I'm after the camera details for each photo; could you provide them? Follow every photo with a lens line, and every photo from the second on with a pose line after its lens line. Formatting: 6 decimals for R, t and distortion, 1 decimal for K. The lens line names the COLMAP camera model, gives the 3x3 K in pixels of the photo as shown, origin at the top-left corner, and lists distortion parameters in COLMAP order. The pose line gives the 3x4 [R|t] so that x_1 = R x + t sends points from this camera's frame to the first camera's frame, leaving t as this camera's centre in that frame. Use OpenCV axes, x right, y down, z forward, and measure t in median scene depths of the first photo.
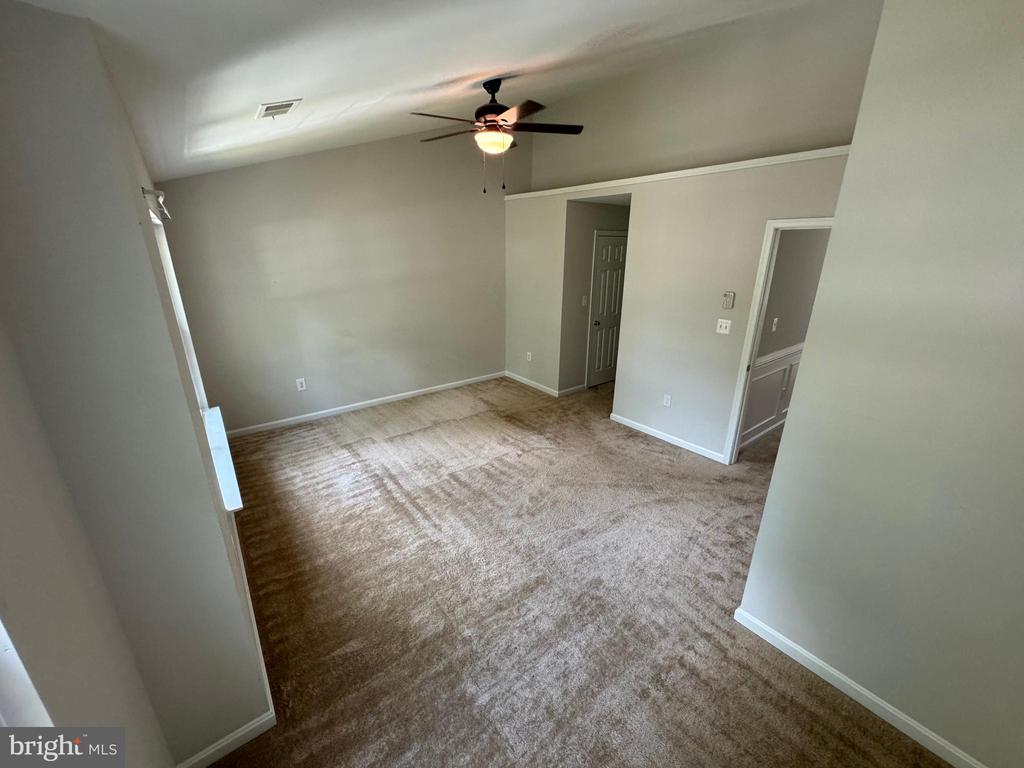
lens RADIAL K [[409.5, 0, 512.9], [0, 409.5, 383.3], [0, 0, 1]] dist [-0.001267, 0.000196]
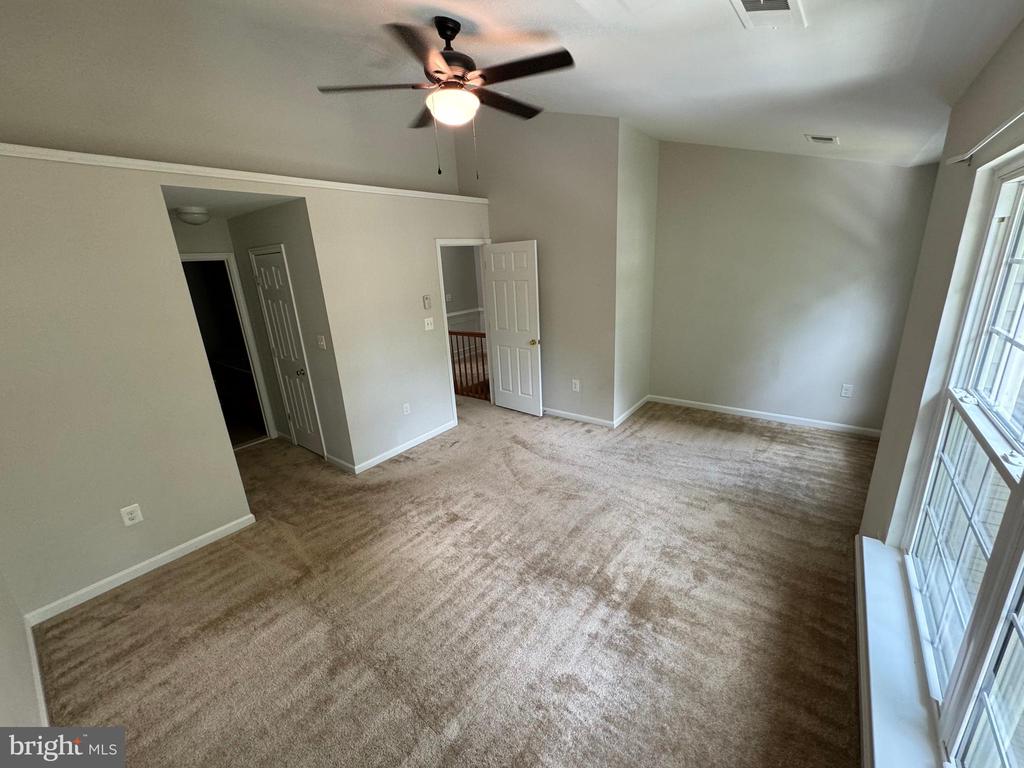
lens RADIAL K [[409.5, 0, 512.9], [0, 409.5, 383.3], [0, 0, 1]] dist [-0.001267, 0.000196]
pose [[-0.253157, -0.269060, 0.929257, -0.557571], [0.359225, 0.865728, 0.348529, -0.245429], [-0.898259, 0.422045, -0.122512, 0.764024]]
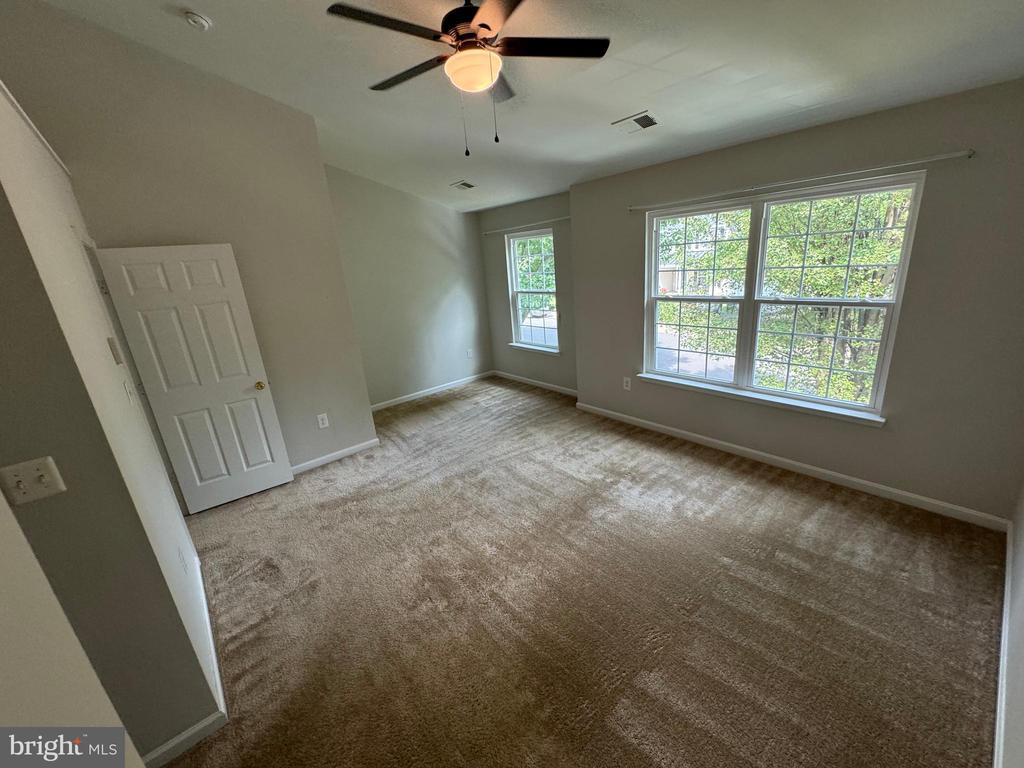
lens RADIAL K [[409.5, 0, 512.9], [0, 409.5, 383.3], [0, 0, 1]] dist [-0.001267, 0.000196]
pose [[-0.996162, 0.084740, -0.021917, -0.034213], [0.055797, 0.807716, 0.586926, -0.366755], [0.067439, 0.583450, -0.809344, 1.165261]]
